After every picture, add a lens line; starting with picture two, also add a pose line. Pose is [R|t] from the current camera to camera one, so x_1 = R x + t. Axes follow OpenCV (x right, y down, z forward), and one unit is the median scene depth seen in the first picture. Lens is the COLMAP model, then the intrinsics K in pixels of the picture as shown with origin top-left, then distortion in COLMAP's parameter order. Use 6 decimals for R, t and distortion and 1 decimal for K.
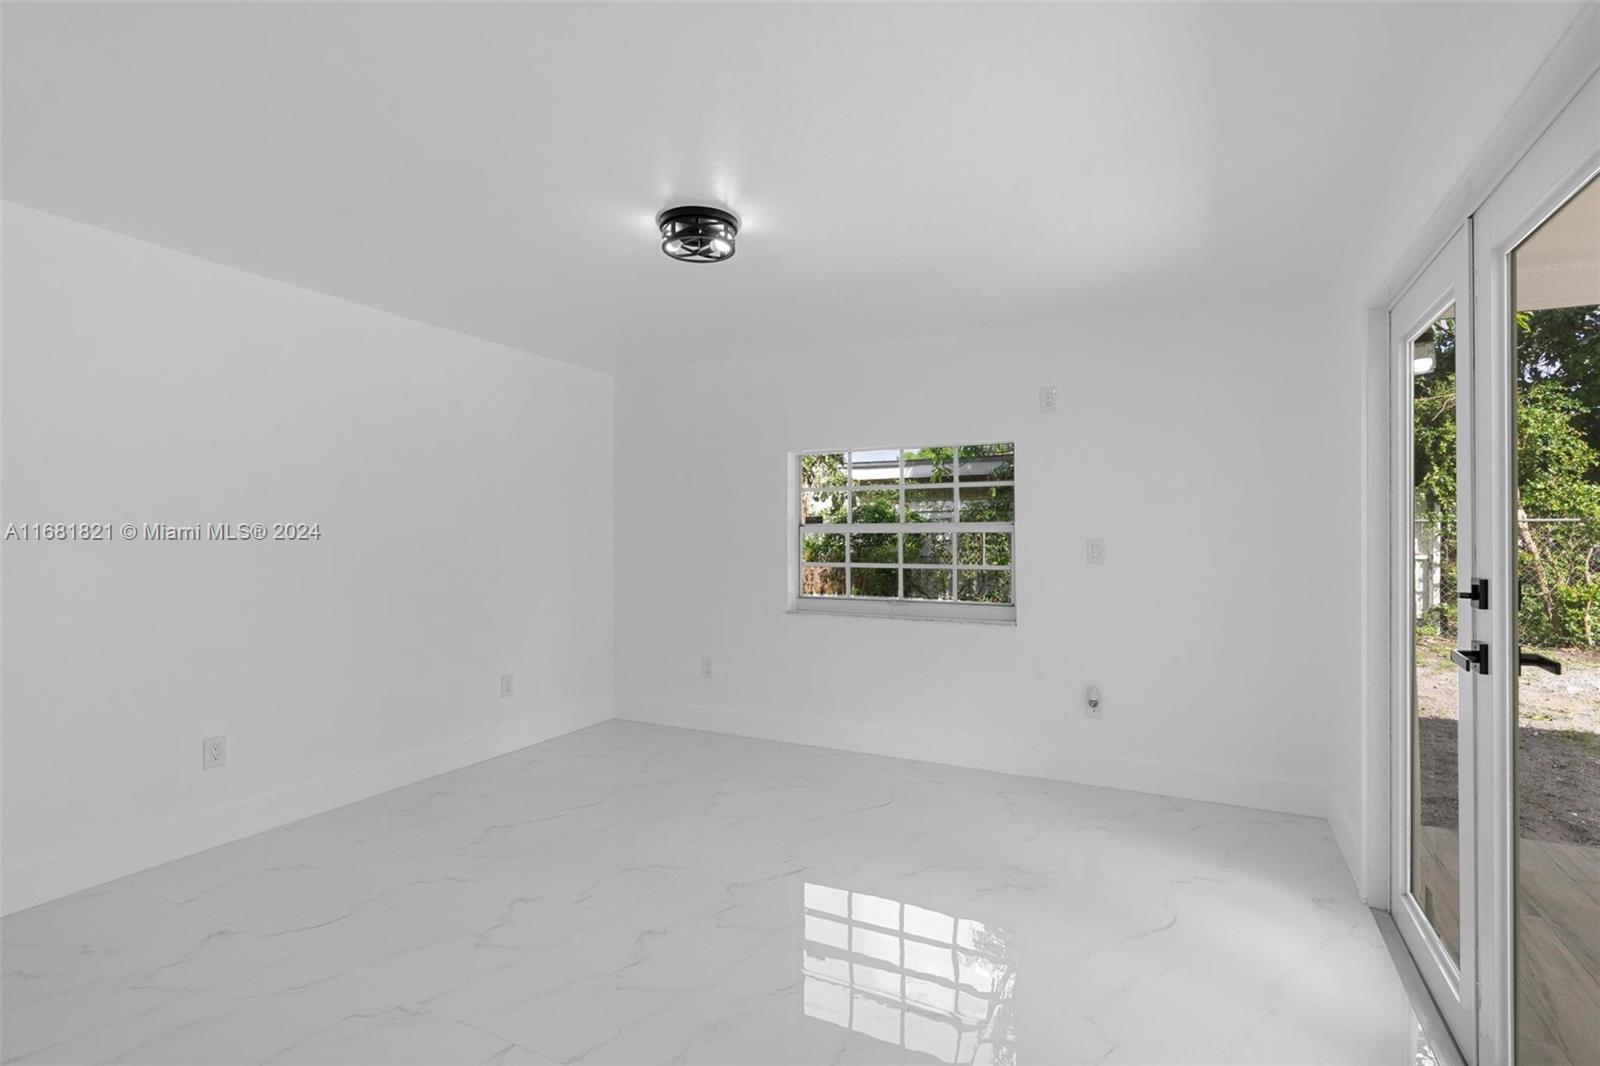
lens RADIAL K [[769.6, 0, 800.0], [0, 769.6, 533.0], [0, 0, 1]] dist [0.001078, -0.000080]
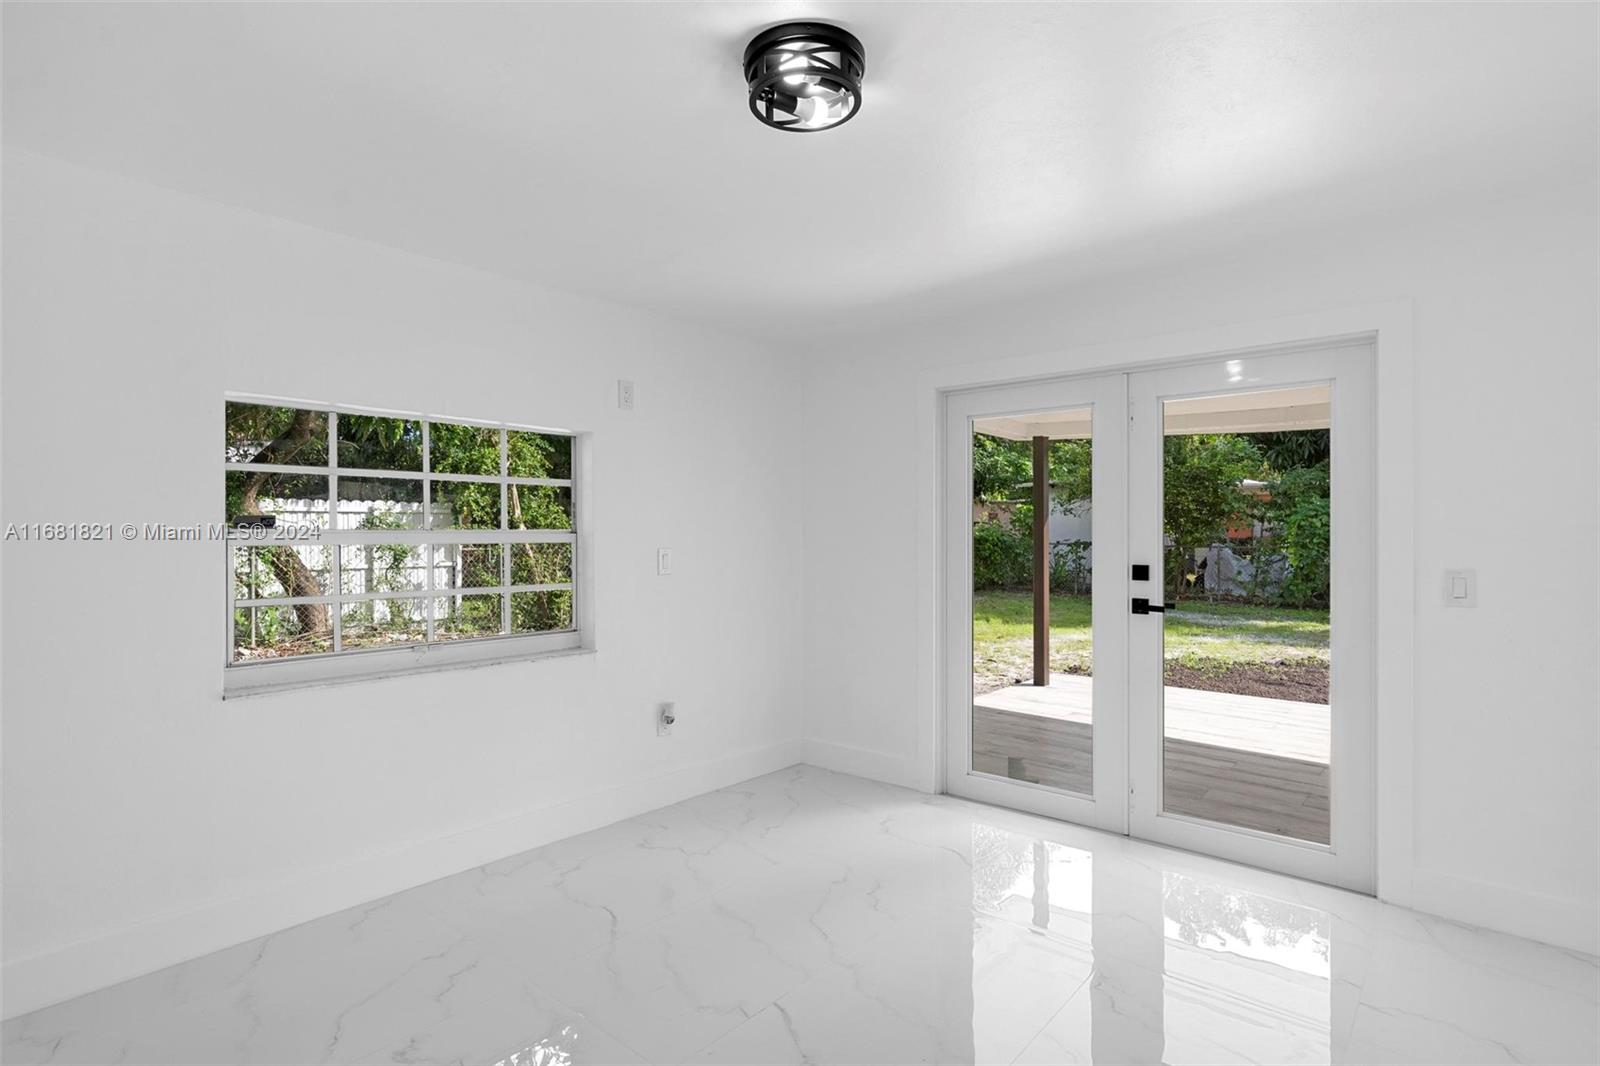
lens RADIAL K [[769.6, 0, 800.0], [0, 769.6, 533.0], [0, 0, 1]] dist [0.001078, -0.000080]
pose [[0.220612, 0.015803, 0.975234, -0.497932], [-0.005101, 0.999874, -0.015048, -0.001548], [-0.975348, -0.001655, 0.220664, 0.582001]]
